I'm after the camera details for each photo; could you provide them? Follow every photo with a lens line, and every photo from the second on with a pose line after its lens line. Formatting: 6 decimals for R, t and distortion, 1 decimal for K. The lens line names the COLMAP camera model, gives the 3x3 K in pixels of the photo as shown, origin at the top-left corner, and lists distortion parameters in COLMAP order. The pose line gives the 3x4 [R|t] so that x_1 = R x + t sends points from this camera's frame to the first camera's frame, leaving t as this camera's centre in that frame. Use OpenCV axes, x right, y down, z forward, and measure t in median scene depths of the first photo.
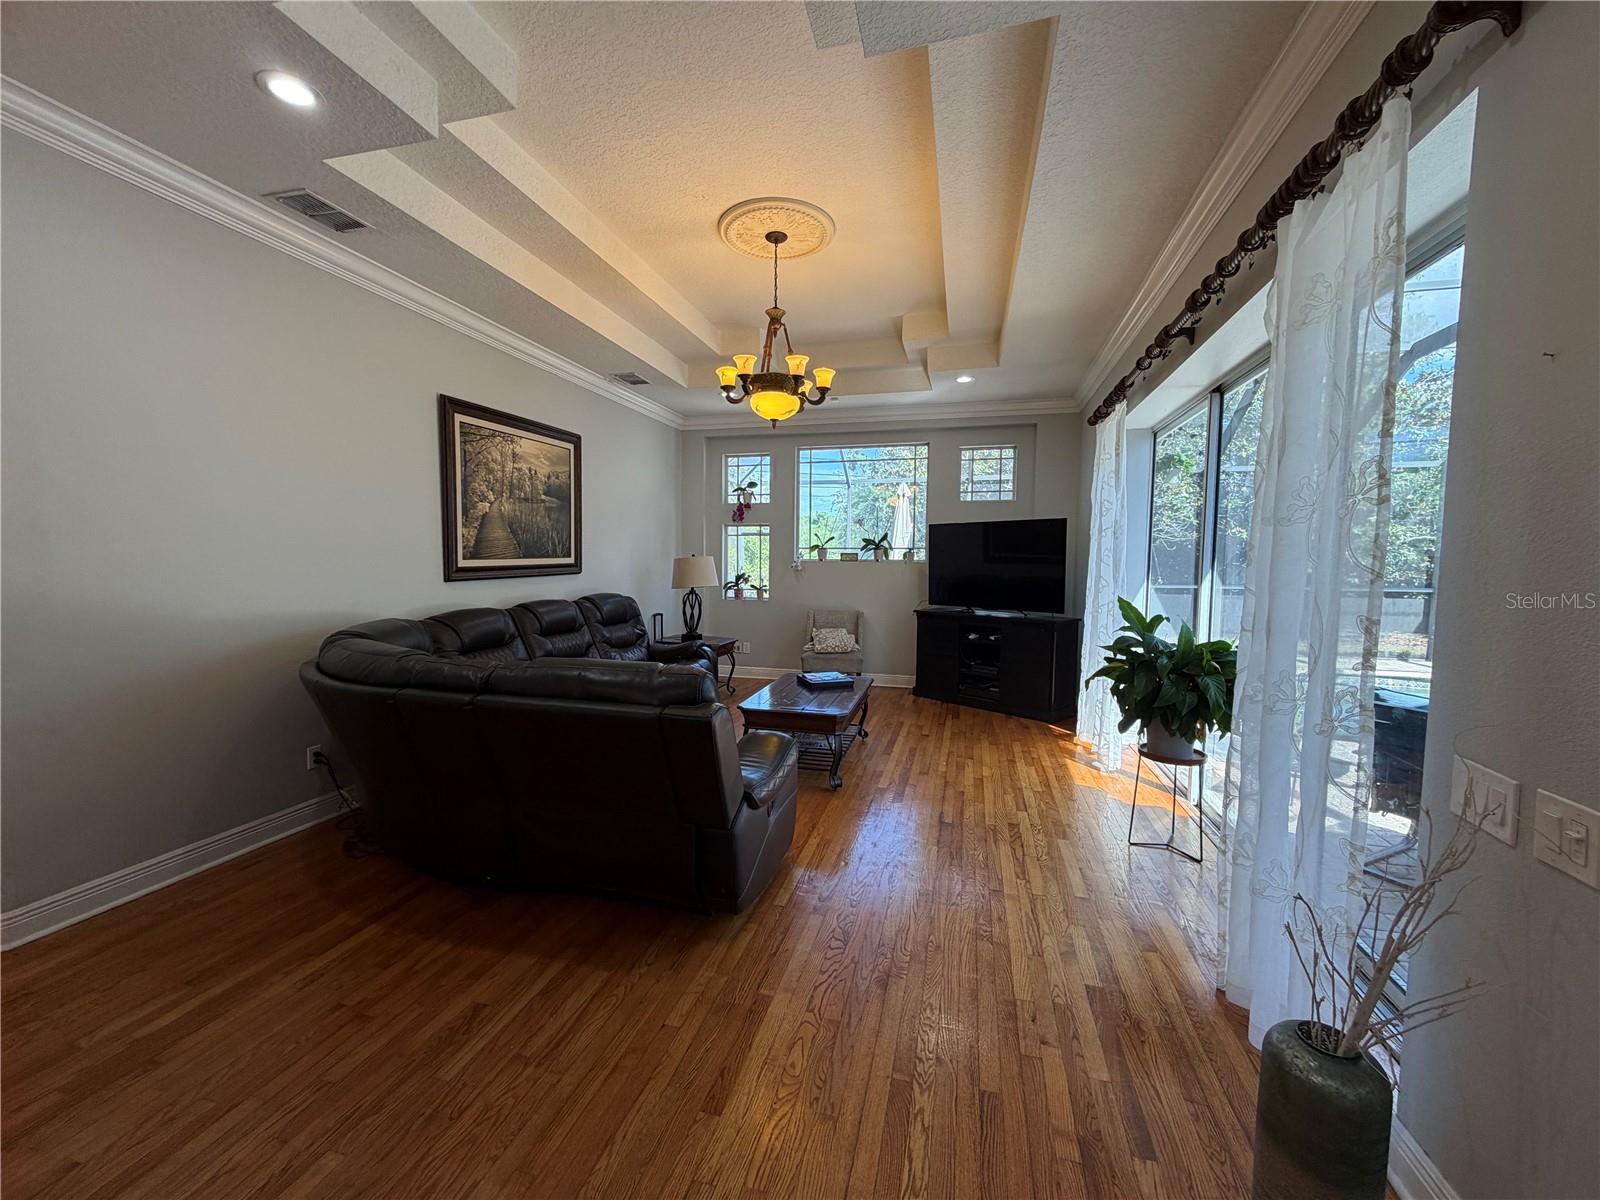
lens RADIAL K [[639.2, 0, 794.9], [0, 639.2, 601.7], [0, 0, 1]] dist [0.000633, -0.000125]
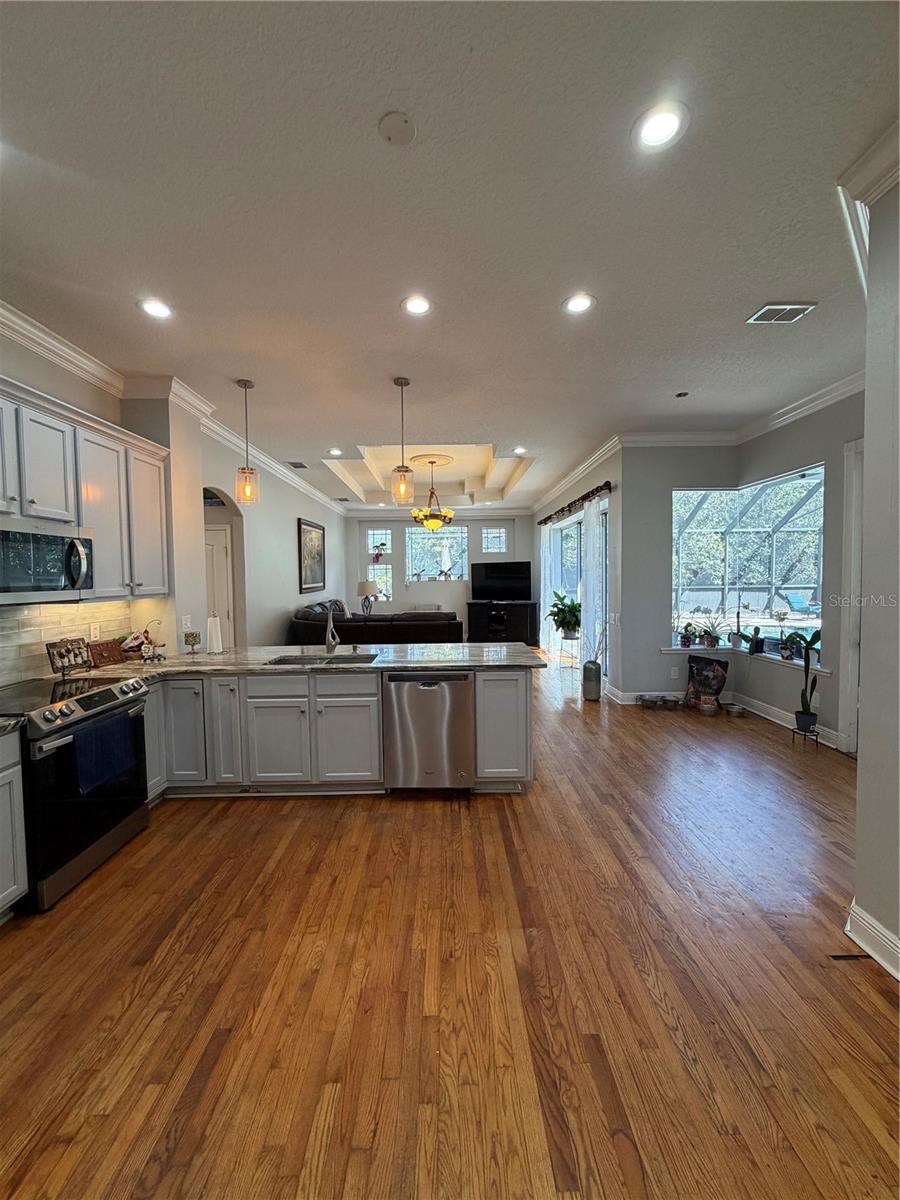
lens RADIAL K [[479.4, 0, 448.4], [0, 479.4, 595.6], [0, 0, 1]] dist [0.000633, -0.000125]
pose [[0.963694, -0.033003, 0.264962, -0.328557], [0.040822, 0.998877, -0.024057, 0.027853], [-0.263870, 0.034000, 0.963959, -0.605406]]
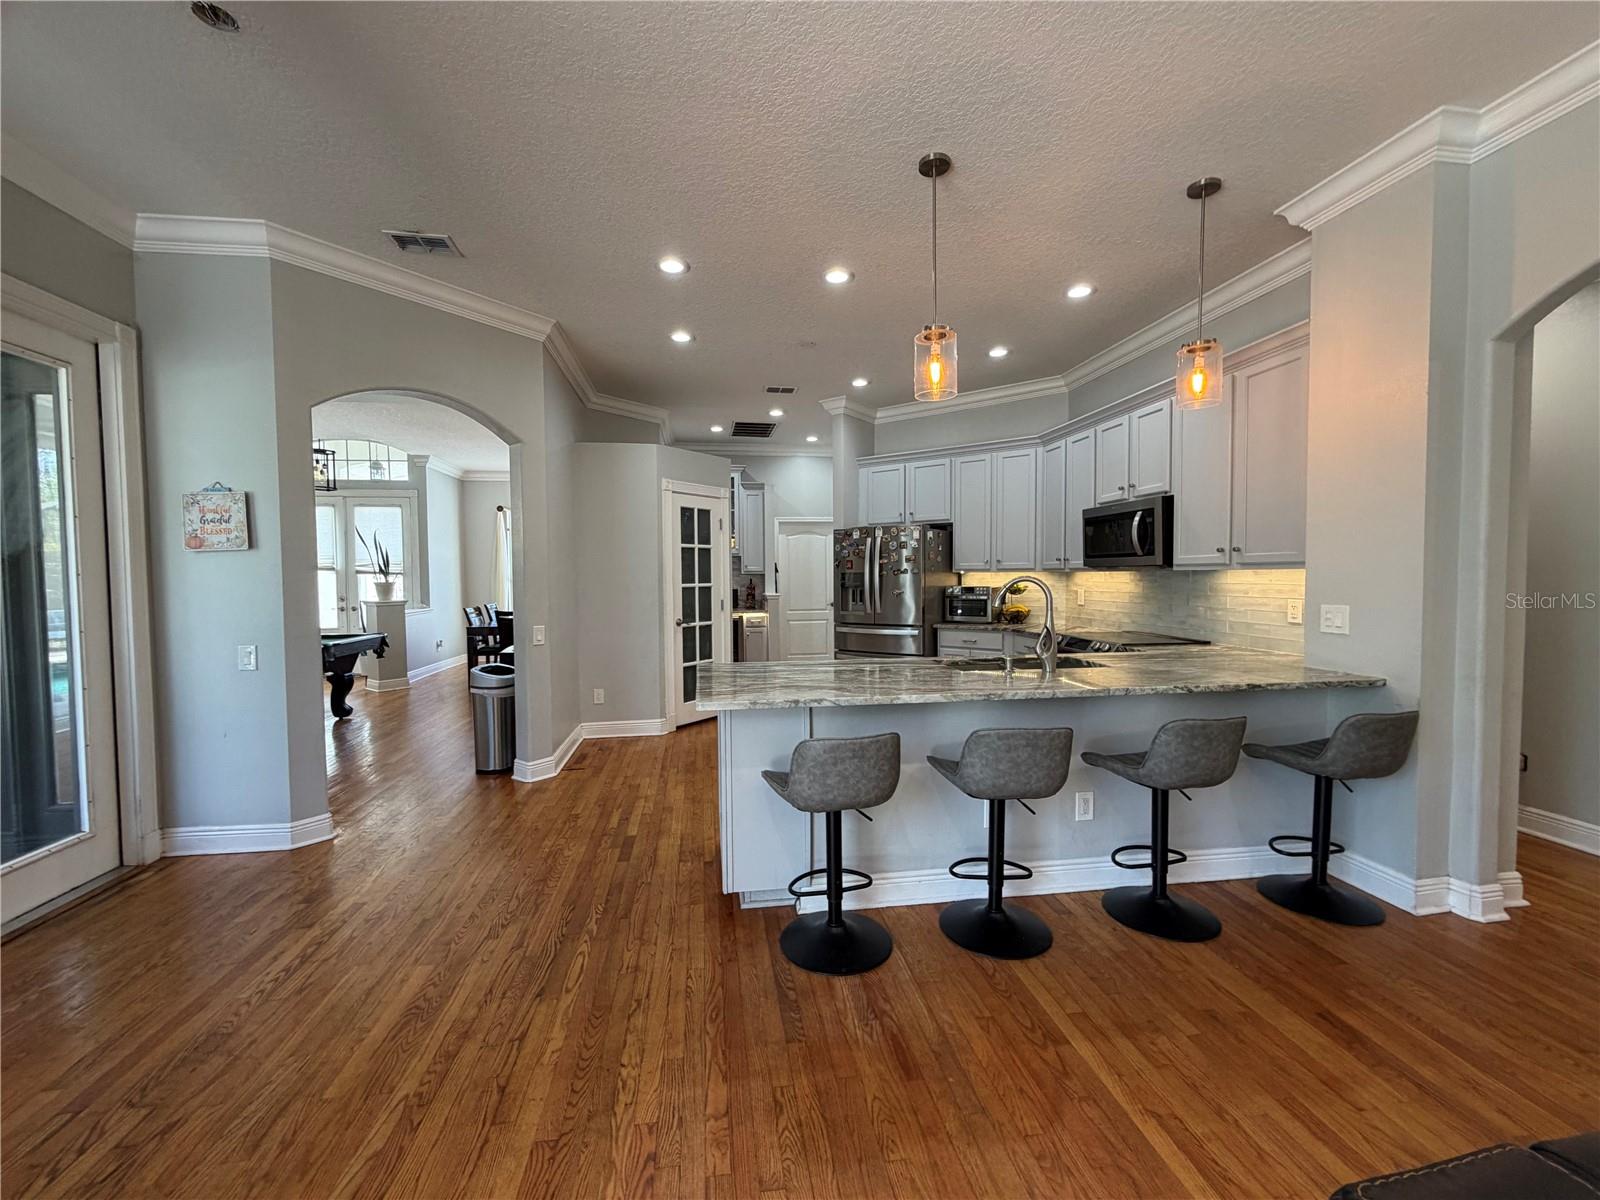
lens RADIAL K [[639.2, 0, 792.9], [0, 639.2, 599.6], [0, 0, 1]] dist [0.000633, -0.000125]
pose [[-0.918587, 0.013915, -0.394973, 0.041588], [-0.026729, 0.994905, 0.097214, -0.012073], [0.394313, 0.099857, -0.913535, 0.366251]]
